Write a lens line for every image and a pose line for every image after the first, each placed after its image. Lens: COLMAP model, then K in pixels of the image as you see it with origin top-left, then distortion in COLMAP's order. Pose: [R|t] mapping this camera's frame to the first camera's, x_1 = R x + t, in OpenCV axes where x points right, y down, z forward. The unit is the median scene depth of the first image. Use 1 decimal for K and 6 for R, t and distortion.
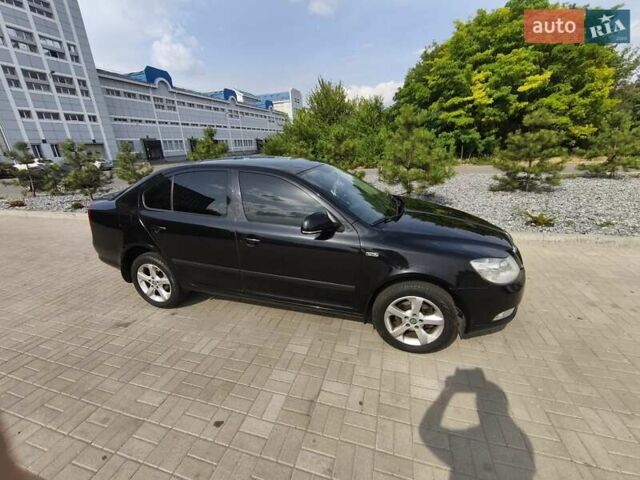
lens RADIAL K [[266.0, 0, 324.5], [0, 266.0, 239.5], [0, 0, 1]] dist [-0.004174, -0.000360]
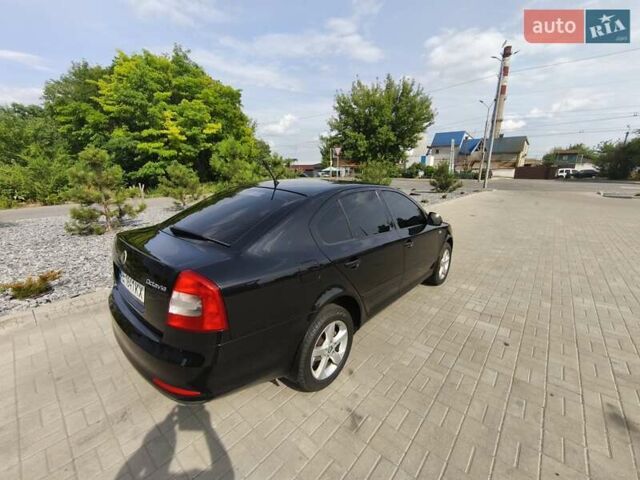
lens RADIAL K [[266.0, 0, 317.8], [0, 266.0, 235.6], [0, 0, 1]] dist [-0.004174, -0.000360]
pose [[0.425854, -0.169996, 0.888679, -0.199313], [0.279606, 0.958841, 0.049430, -0.027015], [-0.860505, 0.227430, 0.455858, 0.103109]]
